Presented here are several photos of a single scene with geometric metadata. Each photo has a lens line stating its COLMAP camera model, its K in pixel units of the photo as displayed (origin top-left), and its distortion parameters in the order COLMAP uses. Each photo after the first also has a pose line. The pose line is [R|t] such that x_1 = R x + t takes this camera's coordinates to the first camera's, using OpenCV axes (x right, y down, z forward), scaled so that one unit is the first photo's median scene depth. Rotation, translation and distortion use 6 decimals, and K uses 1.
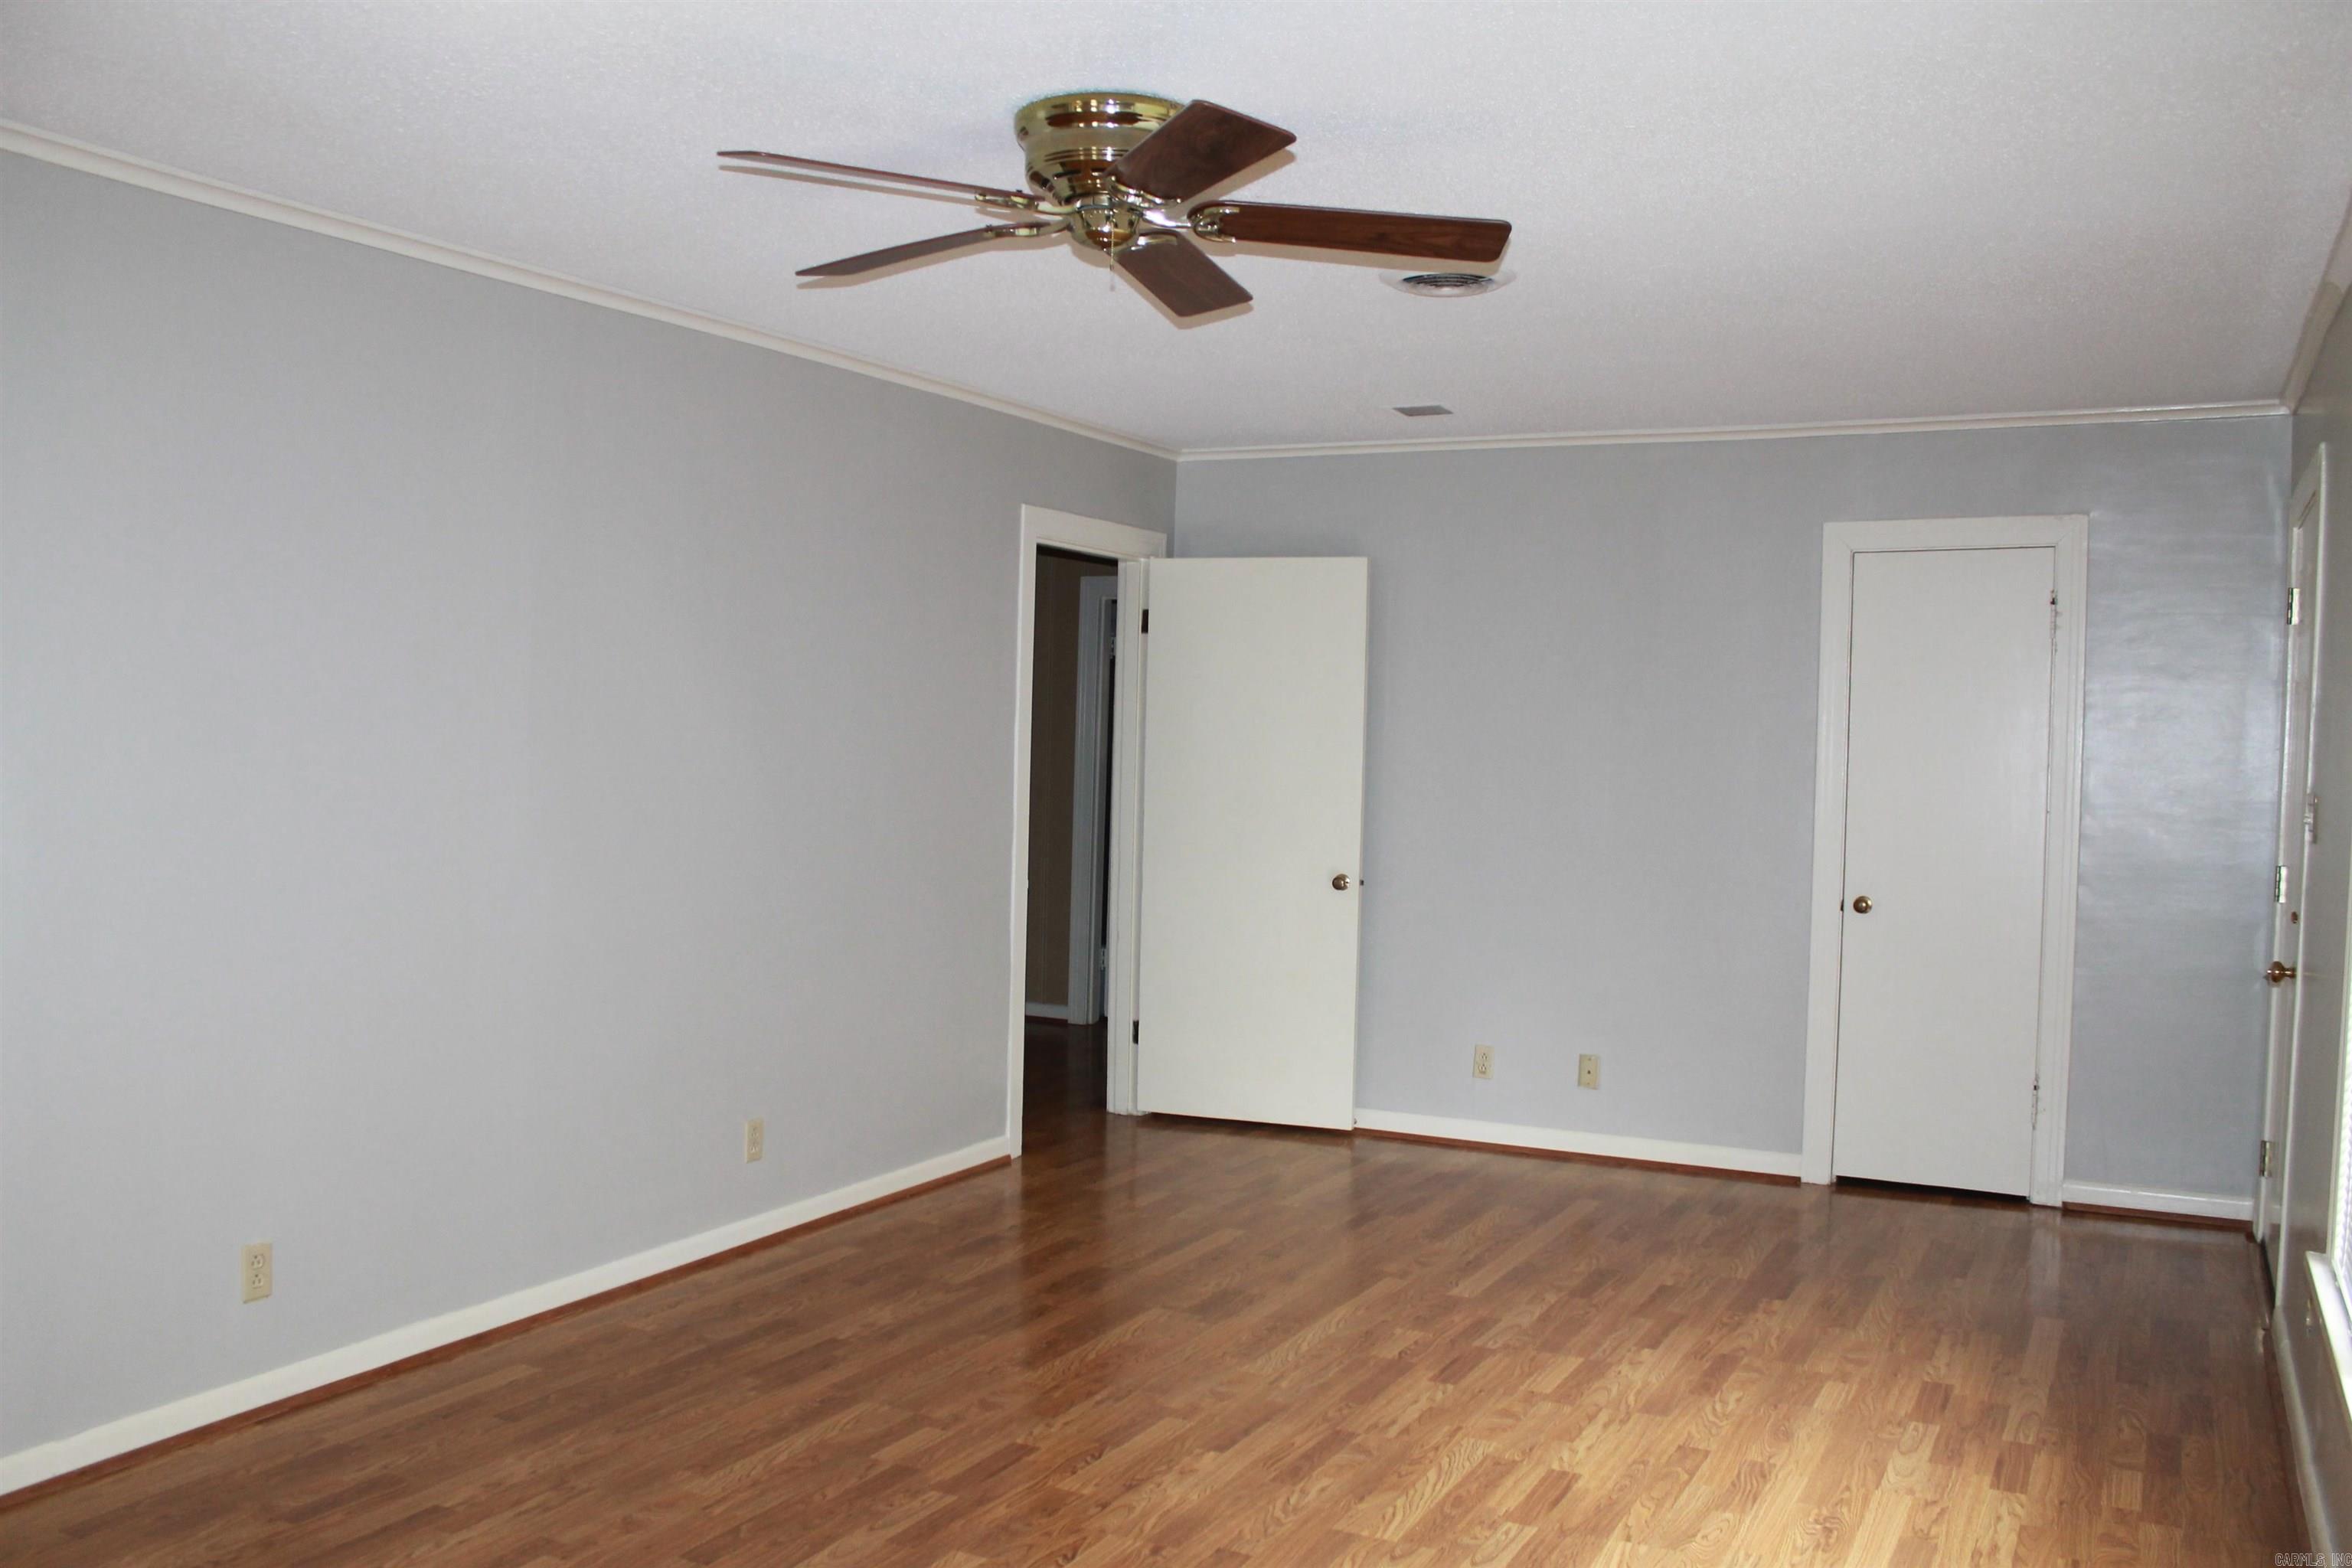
lens RADIAL K [[1975.6, 0, 1165.0], [0, 1975.6, 809.9], [0, 0, 1]] dist [-0.170631, 0.168491]
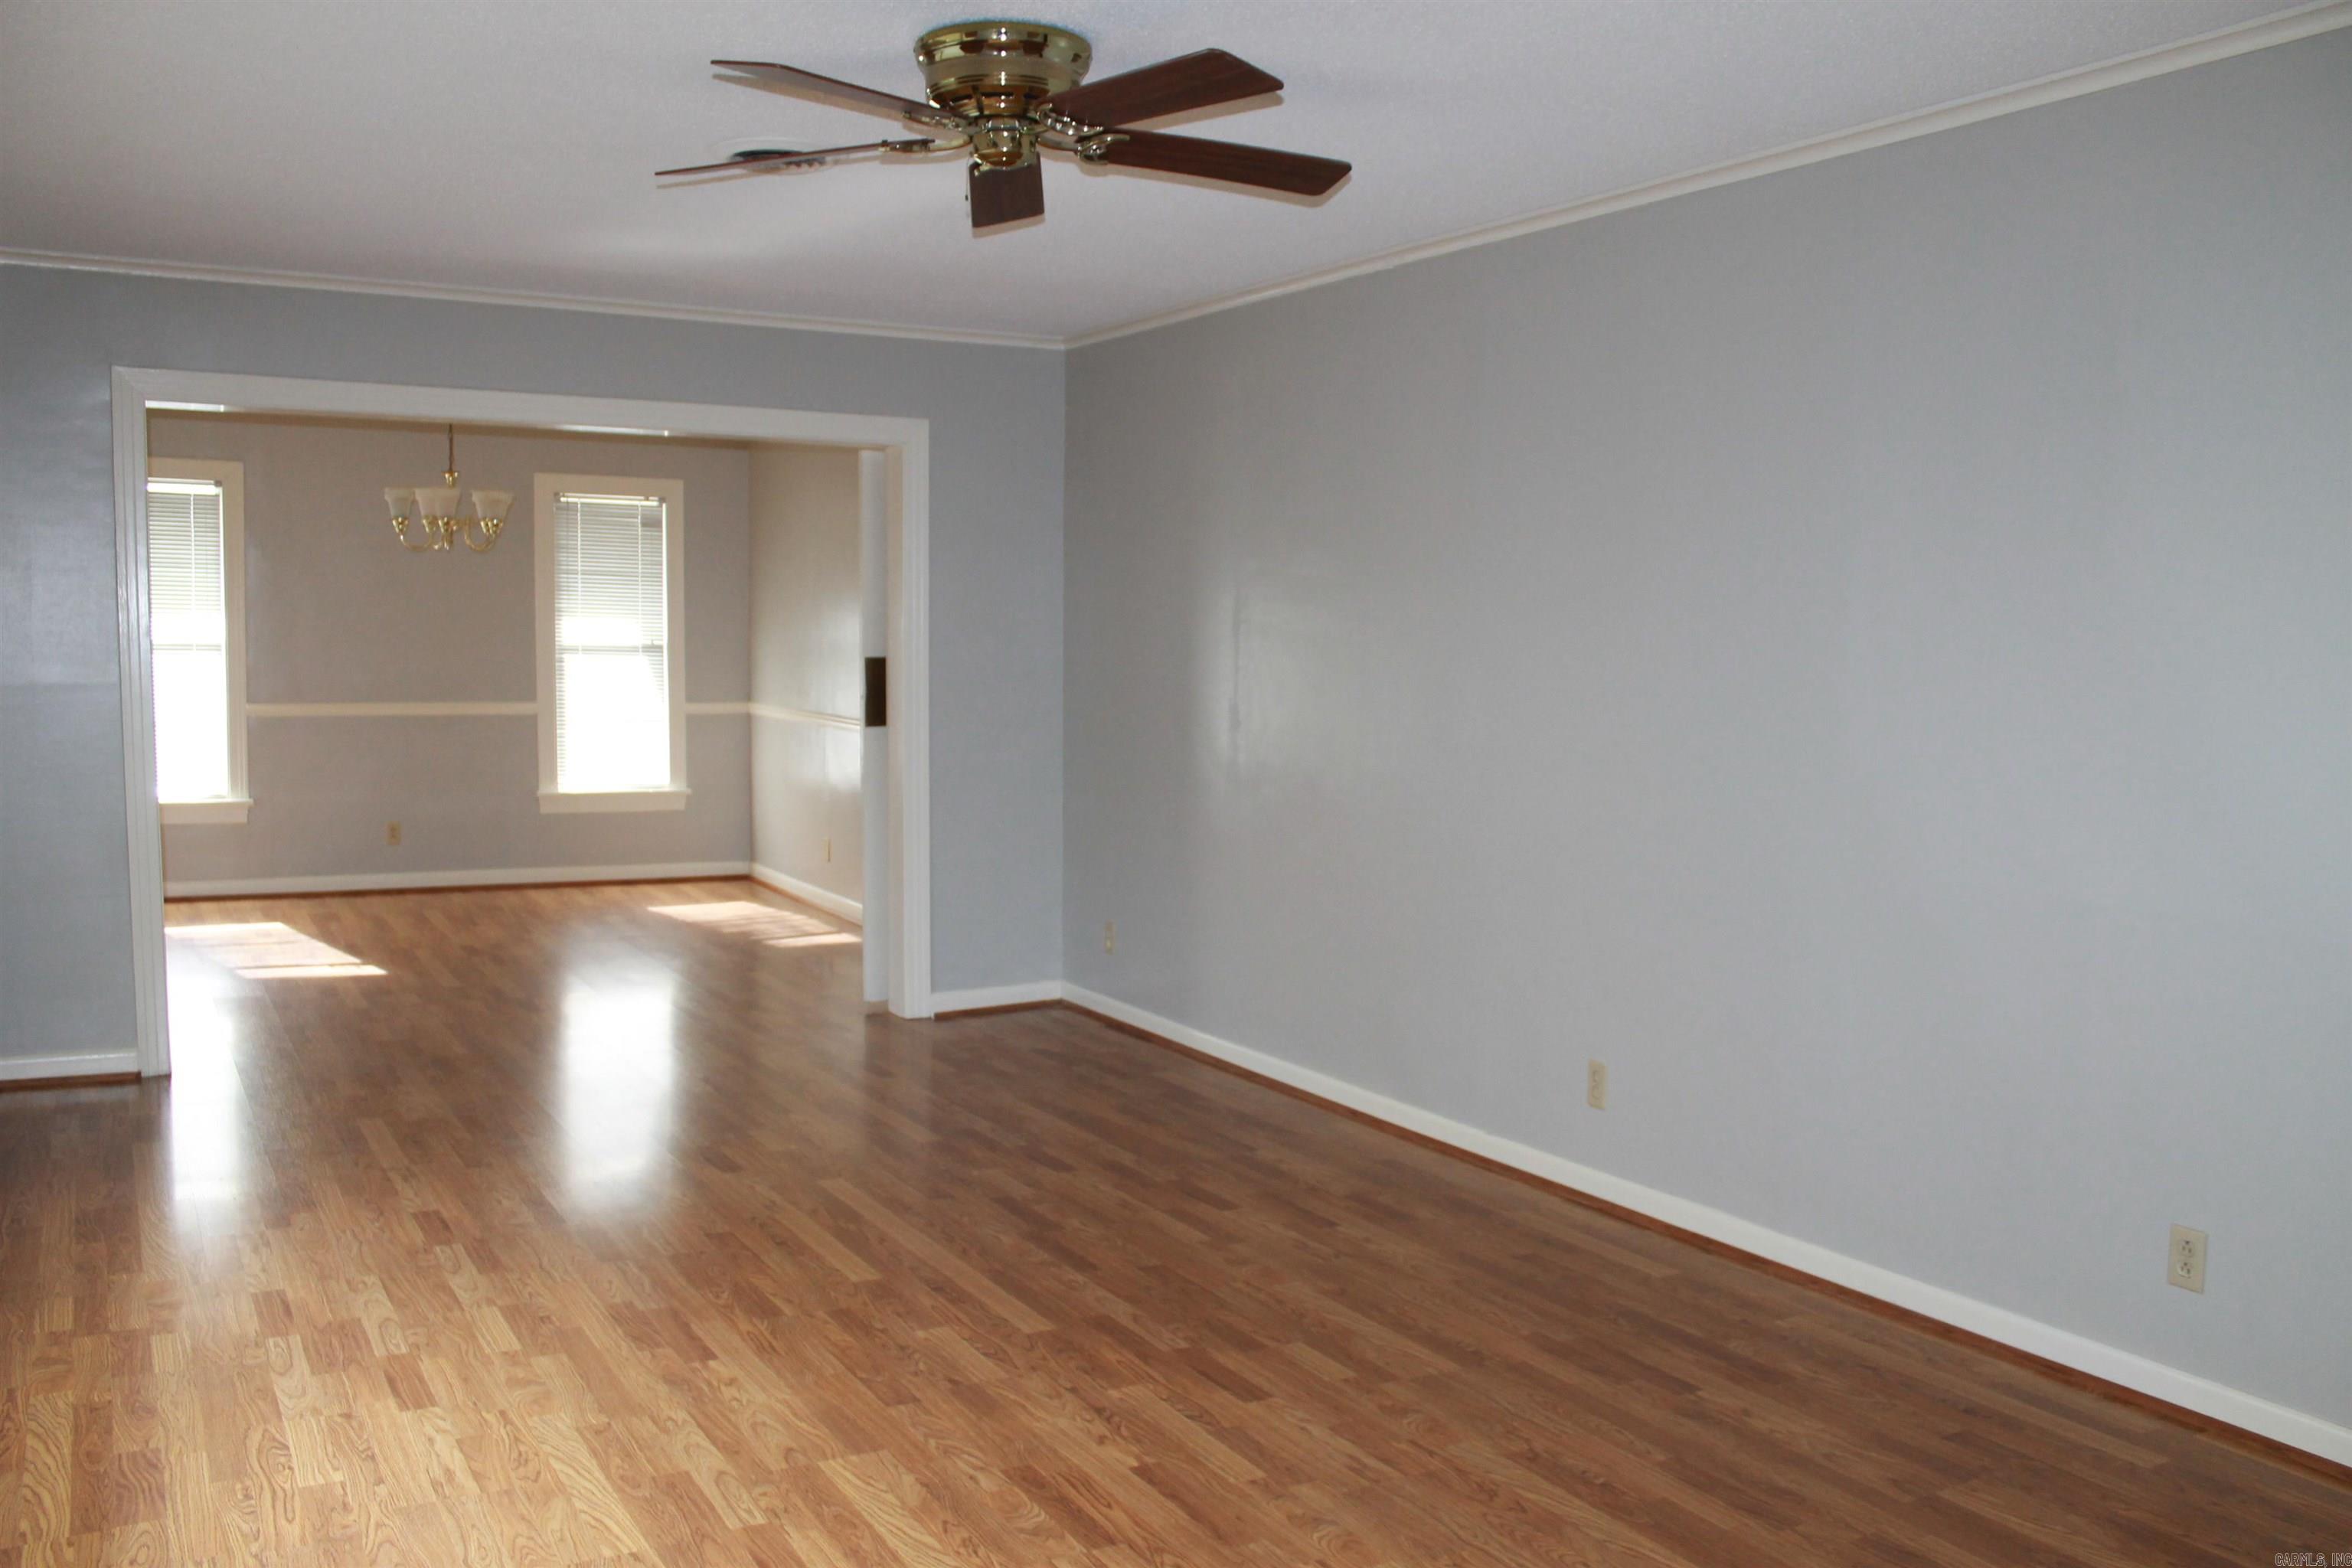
lens RADIAL K [[1975.6, 0, 1165.0], [0, 1975.6, 809.9], [0, 0, 1]] dist [-0.170631, 0.168491]
pose [[-0.543176, 0.052747, -0.837960, 0.721781], [-0.056022, 0.993524, 0.098854, -0.040004], [0.837747, 0.100639, -0.536704, 1.449130]]
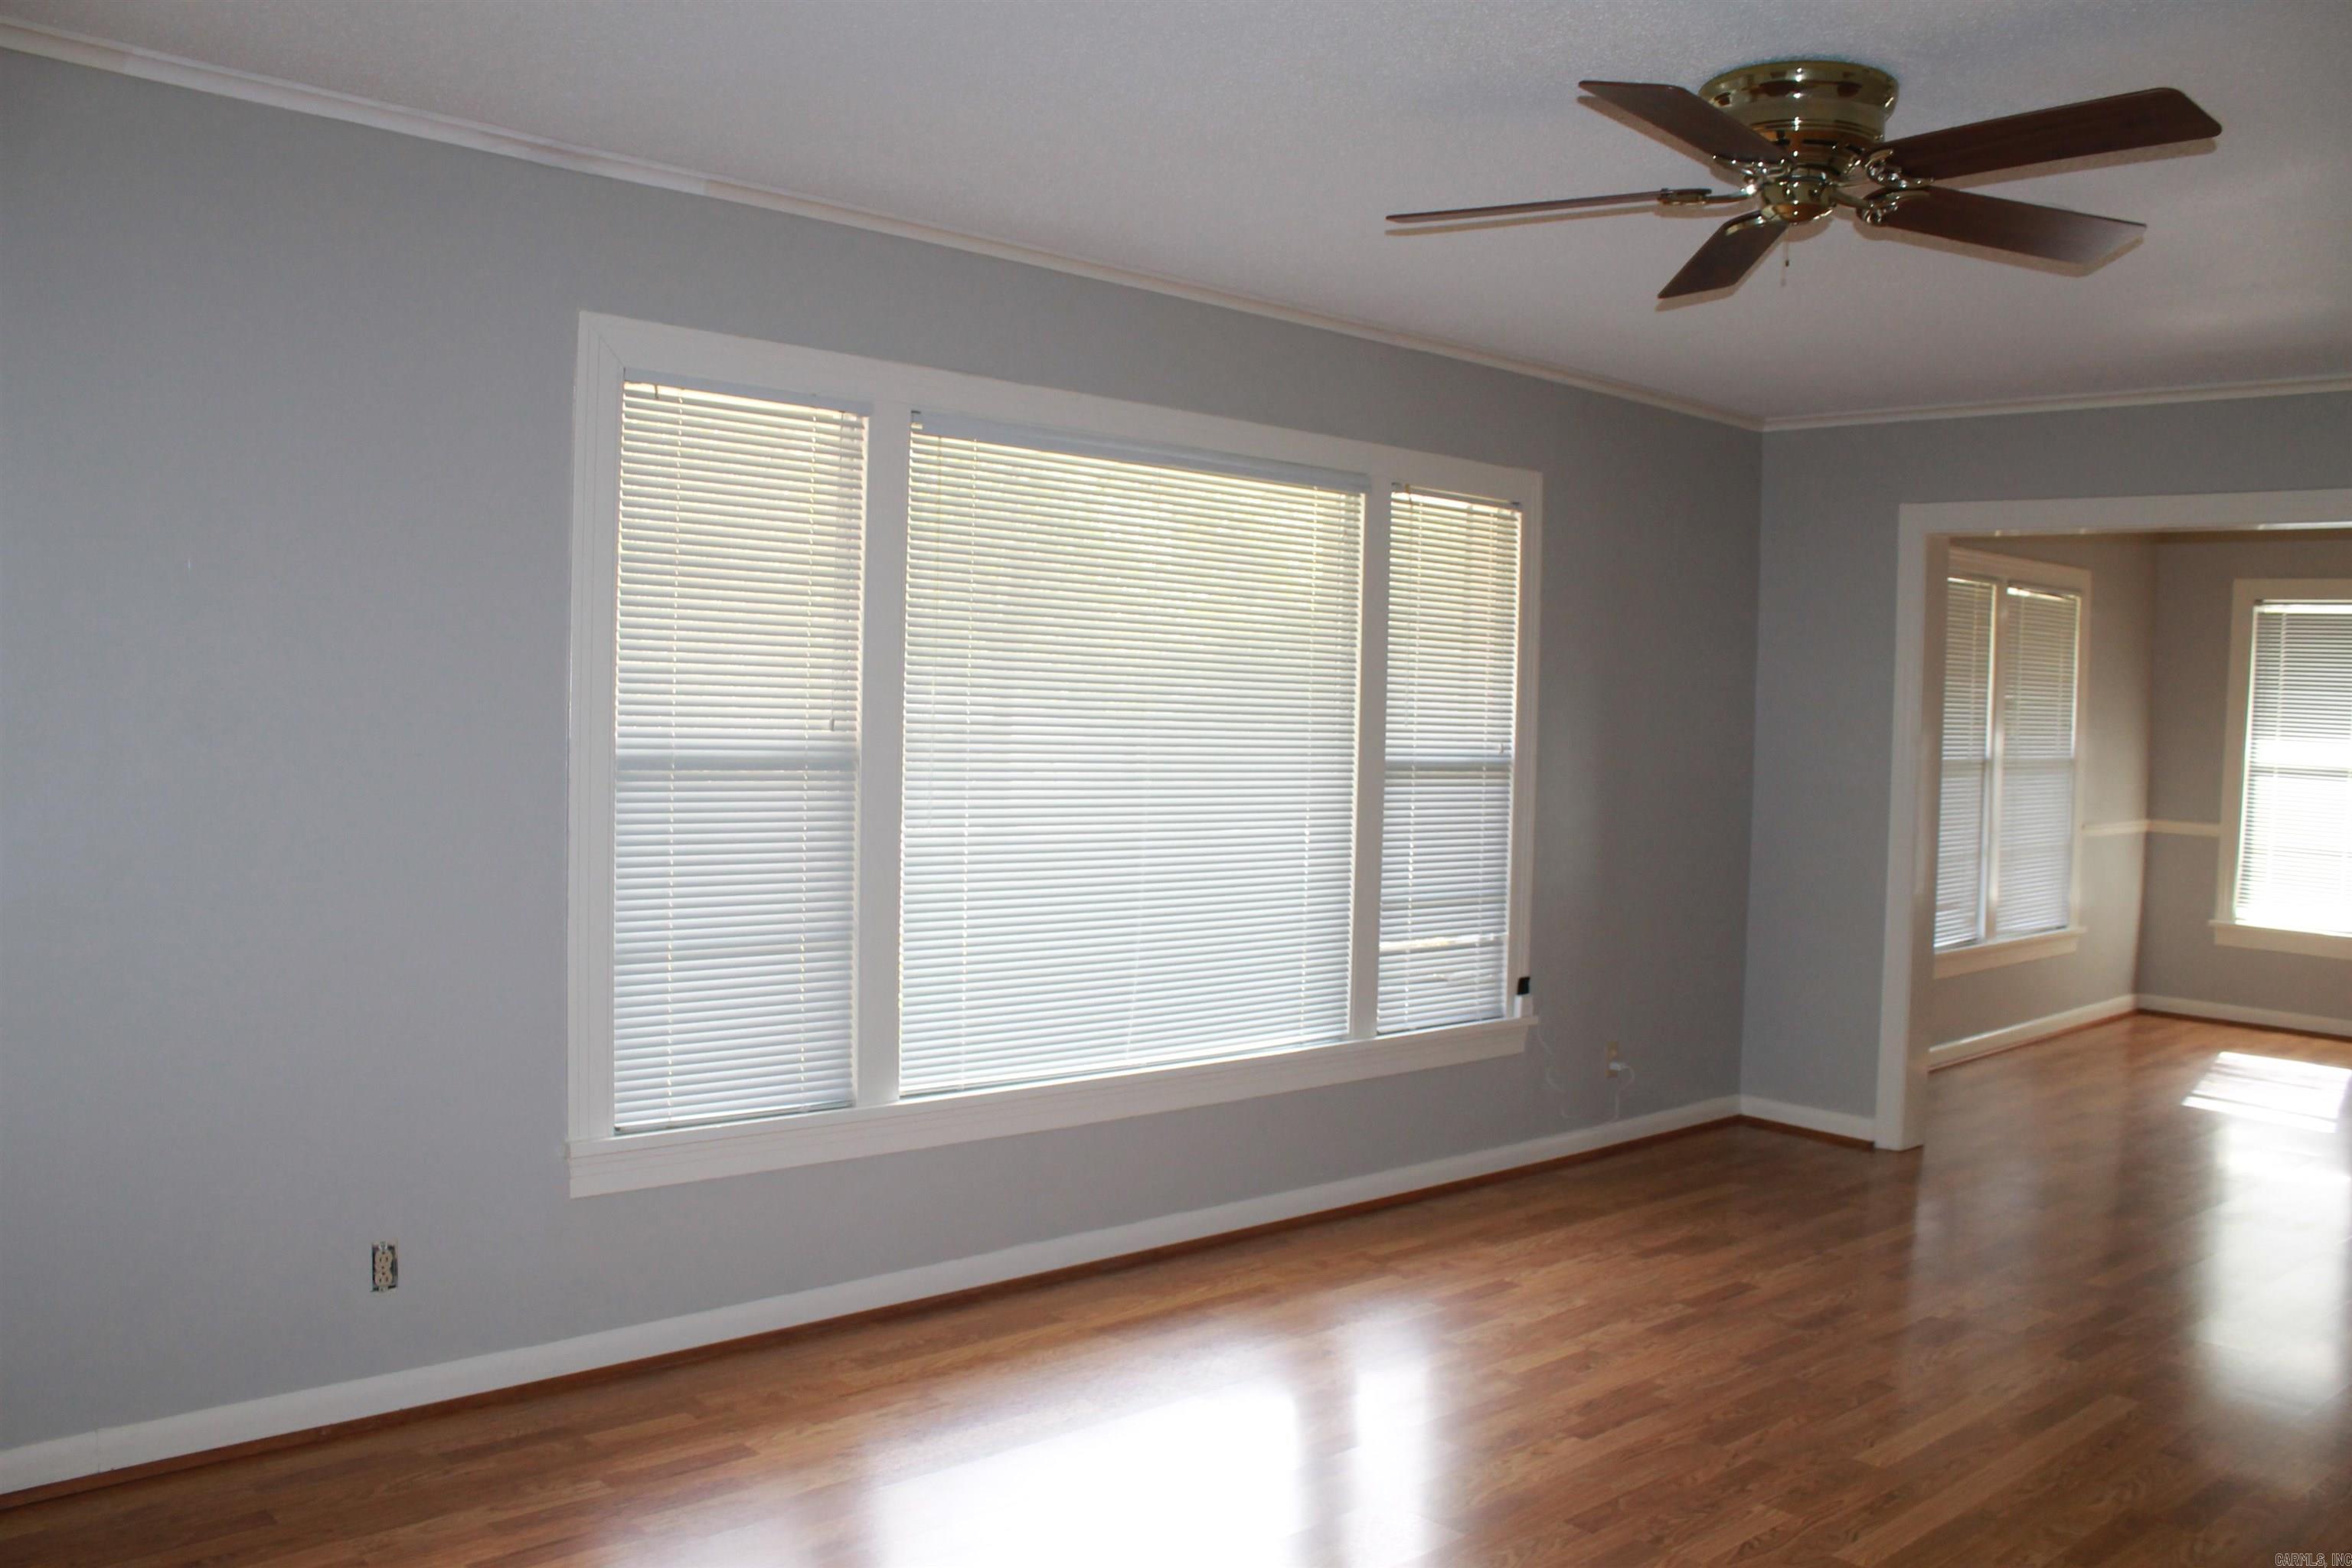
lens RADIAL K [[1975.6, 0, 1165.0], [0, 1975.6, 809.9], [0, 0, 1]] dist [-0.170631, 0.168491]
pose [[-0.941916, -0.064713, 0.329556, -0.058795], [-0.034783, 0.994781, 0.095925, -0.066153], [-0.334043, 0.078890, -0.939250, 1.742913]]
